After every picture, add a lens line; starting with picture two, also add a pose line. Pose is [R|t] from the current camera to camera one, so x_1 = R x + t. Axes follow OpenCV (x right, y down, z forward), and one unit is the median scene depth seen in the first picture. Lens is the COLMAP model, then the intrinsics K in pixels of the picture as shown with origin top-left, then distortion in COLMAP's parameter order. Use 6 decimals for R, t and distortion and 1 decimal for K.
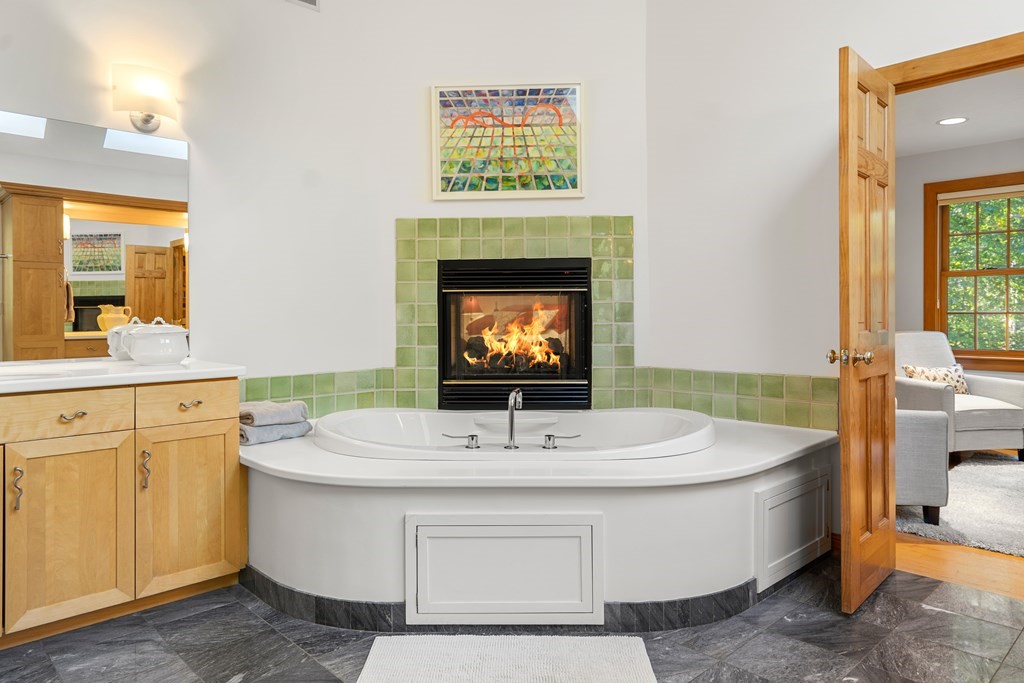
lens RADIAL K [[672.3, 0, 513.0], [0, 672.3, 311.0], [0, 0, 1]] dist [-0.001566, -0.000853]
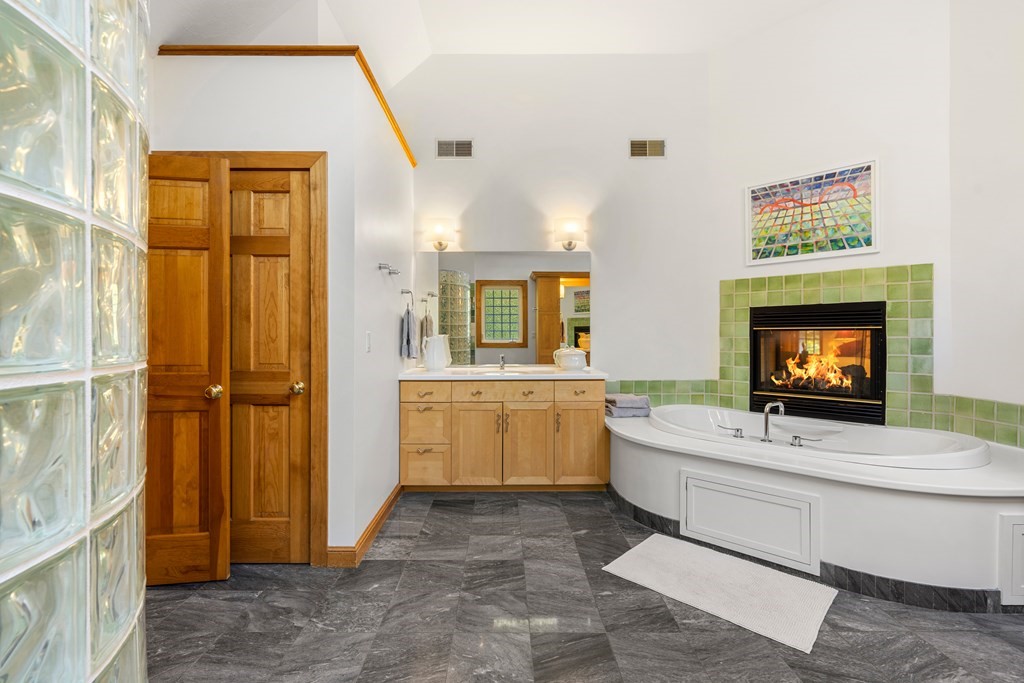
lens RADIAL K [[470.3, 0, 507.4], [0, 470.3, 330.7], [0, 0, 1]] dist [-0.003713, -0.000047]
pose [[0.728791, -0.000538, -0.684737, 0.199126], [-0.000042, 1.000000, -0.000831, -0.024760], [0.684737, 0.000635, 0.728790, -0.090988]]
